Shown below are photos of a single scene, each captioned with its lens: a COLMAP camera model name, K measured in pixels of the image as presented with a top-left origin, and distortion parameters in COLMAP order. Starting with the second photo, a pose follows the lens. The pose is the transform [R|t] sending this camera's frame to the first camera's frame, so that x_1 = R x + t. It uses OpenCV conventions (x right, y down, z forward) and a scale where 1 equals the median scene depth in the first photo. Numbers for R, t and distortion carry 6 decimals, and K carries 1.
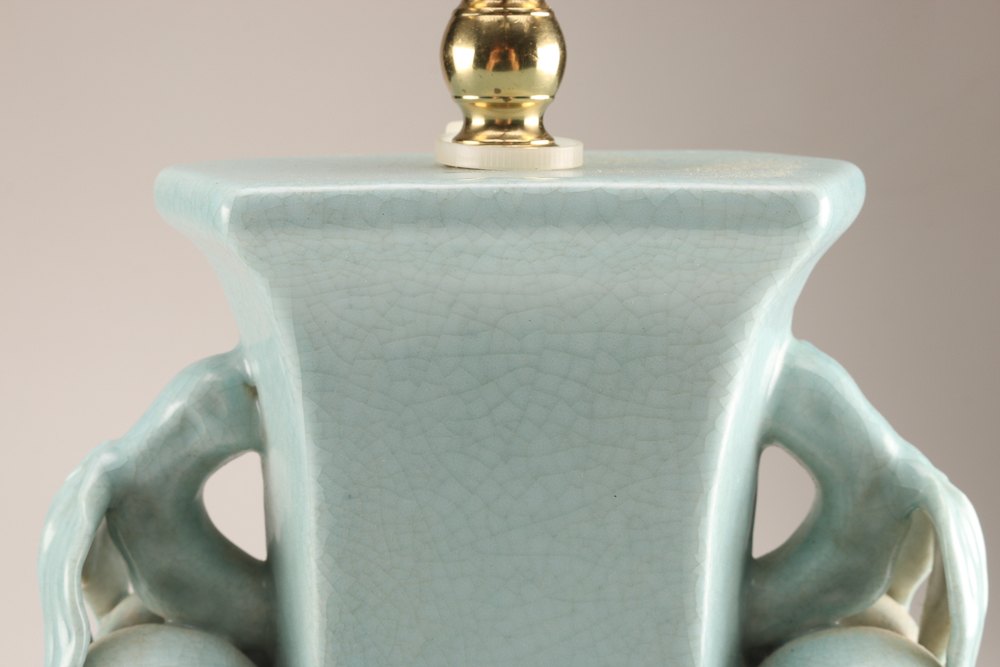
lens RADIAL K [[1615.8, 0, 500.0], [0, 1615.8, 333.5], [0, 0, 1]] dist [-0.014626, -0.021278]
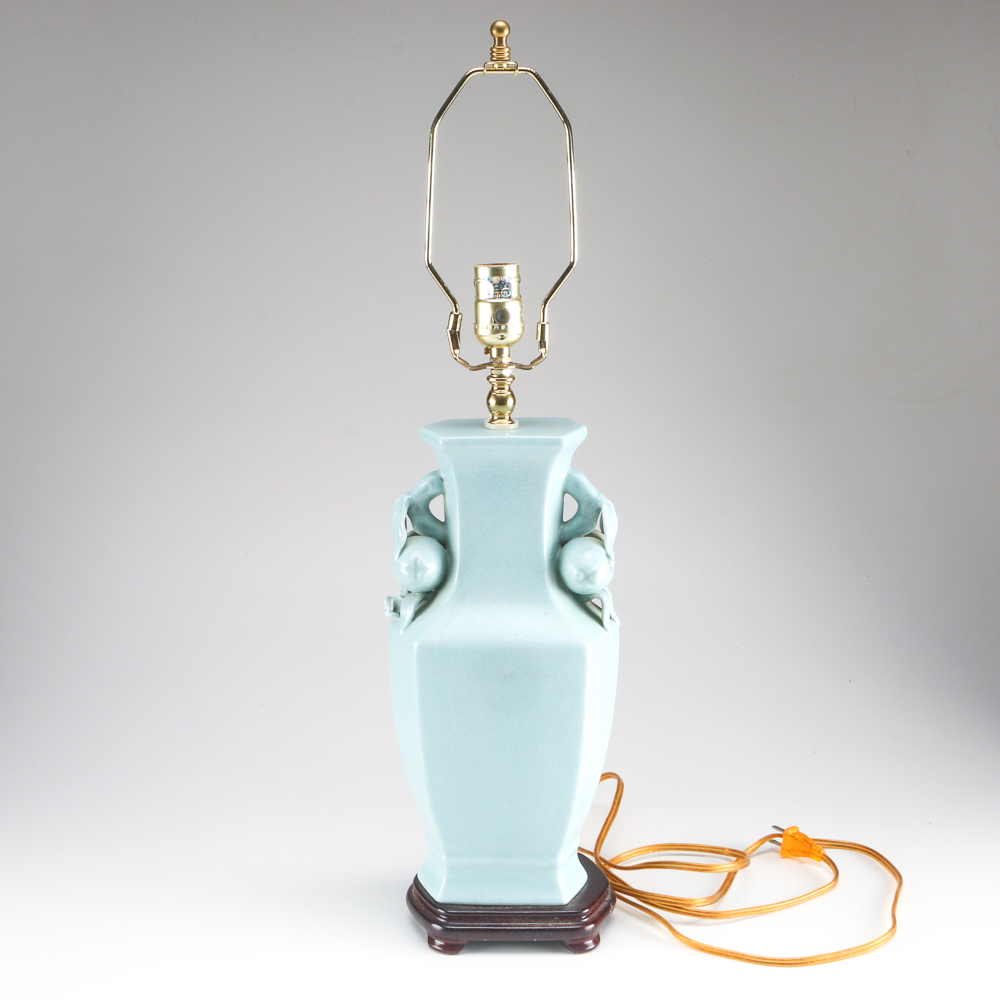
lens RADIAL K [[1234.6, 0, 500.0], [0, 1234.6, 500.0], [0, 0, 1]] dist [0.000227, -0.000147]
pose [[0.998864, 0.002328, -0.047598, 0.166511], [-0.000518, 0.999278, 0.037990, -0.038964], [0.047652, -0.037922, 0.998144, -2.435256]]
